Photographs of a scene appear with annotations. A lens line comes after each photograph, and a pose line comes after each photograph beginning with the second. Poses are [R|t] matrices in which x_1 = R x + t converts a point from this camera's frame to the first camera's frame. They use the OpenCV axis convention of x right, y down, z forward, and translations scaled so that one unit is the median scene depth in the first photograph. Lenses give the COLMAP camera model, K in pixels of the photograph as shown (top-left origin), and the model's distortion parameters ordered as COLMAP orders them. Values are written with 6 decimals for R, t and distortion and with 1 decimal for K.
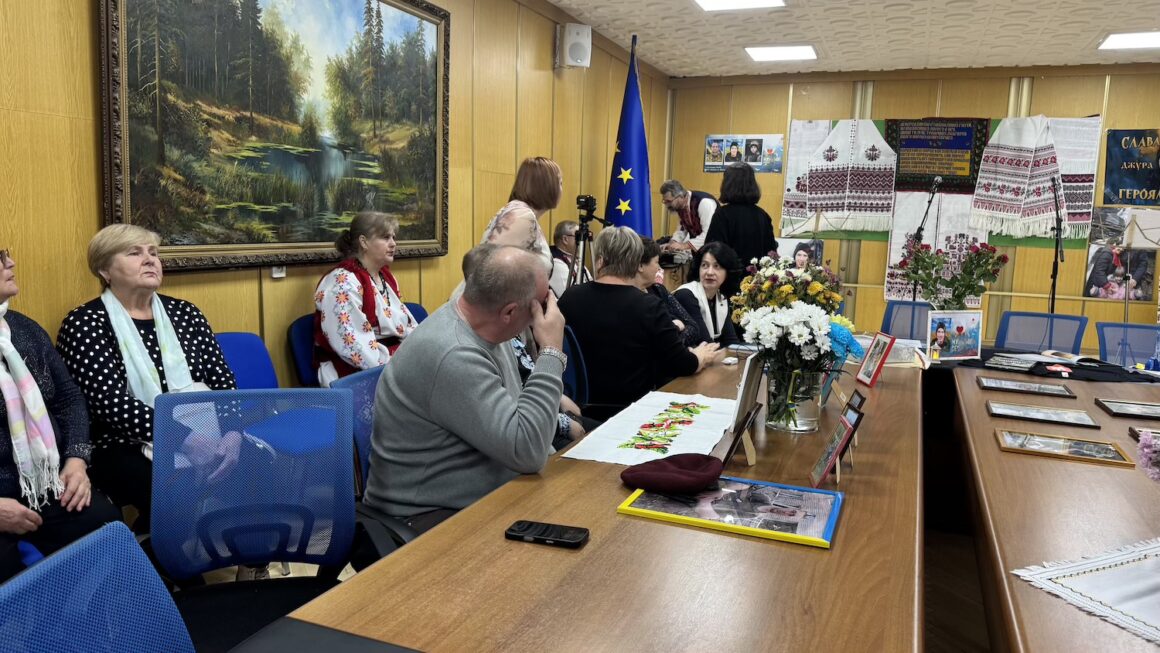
lens RADIAL K [[820.9, 0, 585.6], [0, 820.9, 313.6], [0, 0, 1]] dist [0.133172, -0.222929]
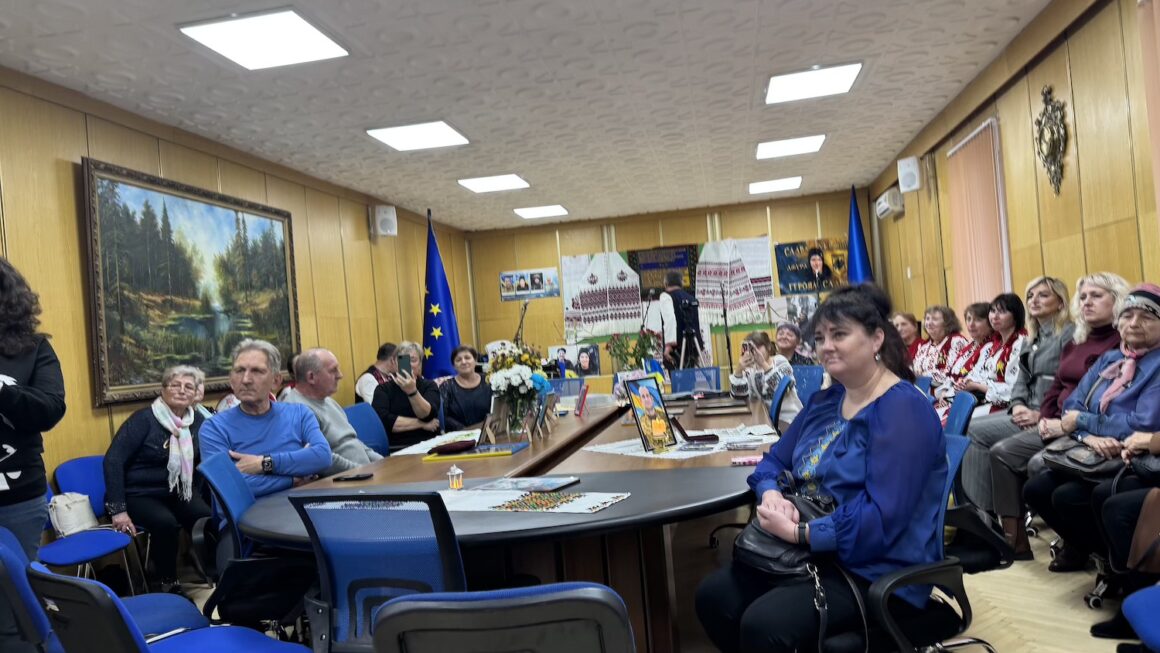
lens RADIAL K [[816.3, 0, 586.2], [0, 816.3, 332.9], [0, 0, 1]] dist [0.110848, -0.212491]
pose [[0.973272, -0.110814, 0.201151, 0.022437], [0.136565, 0.983459, -0.118986, 0.079841], [-0.184638, 0.143276, 0.972307, -0.436669]]
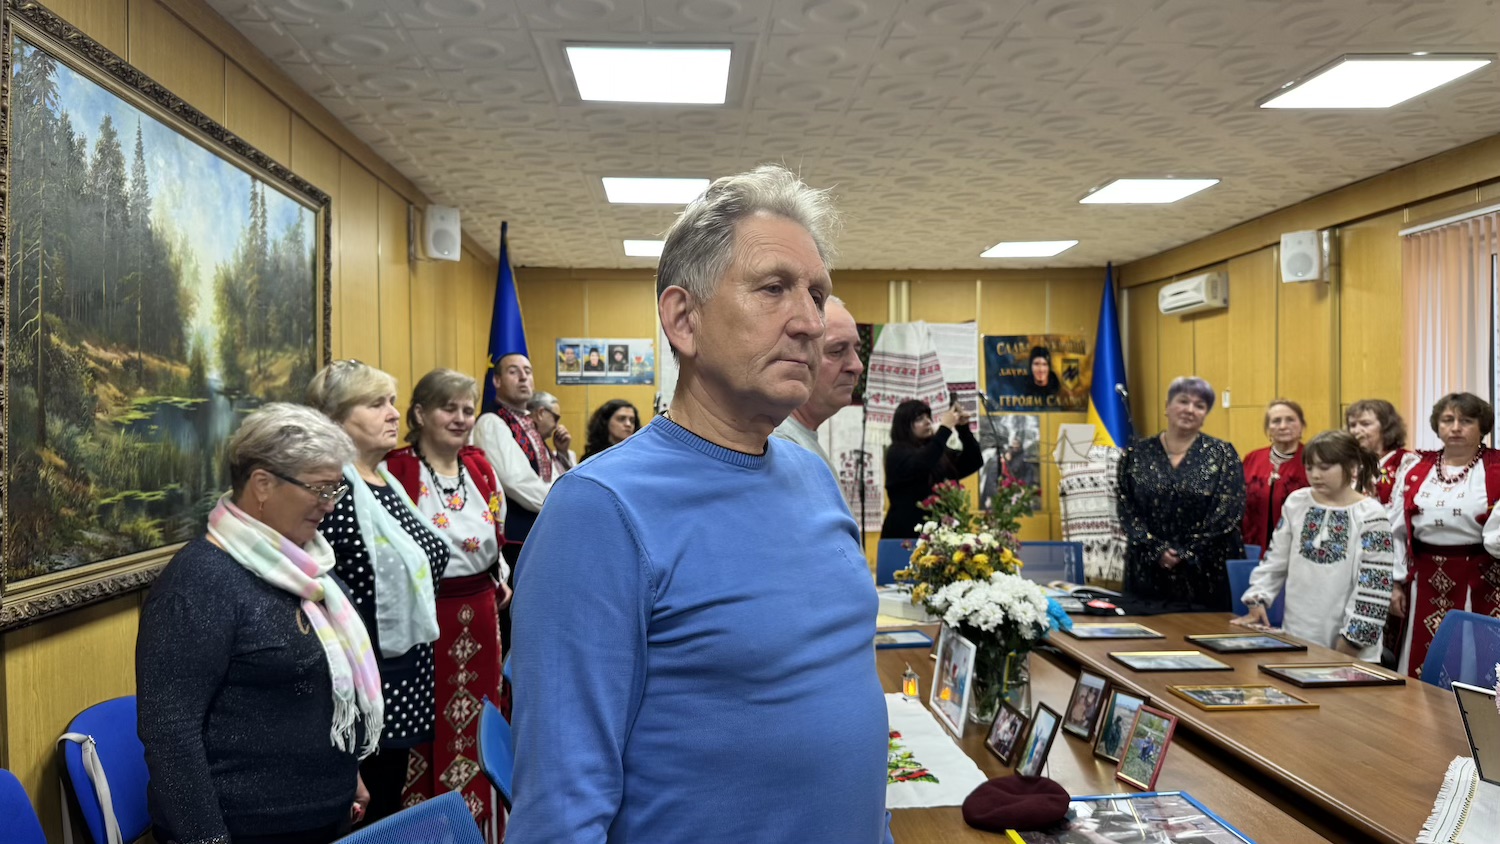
lens RADIAL K [[1059.9, 0, 750.9], [0, 1059.9, 426.6], [0, 0, 1]] dist [0.039698, -0.080381]
pose [[0.901891, -0.042527, 0.429865, -0.231728], [0.089854, 0.991844, -0.090395, -0.045846], [-0.422515, 0.120152, 0.898357, 0.041031]]
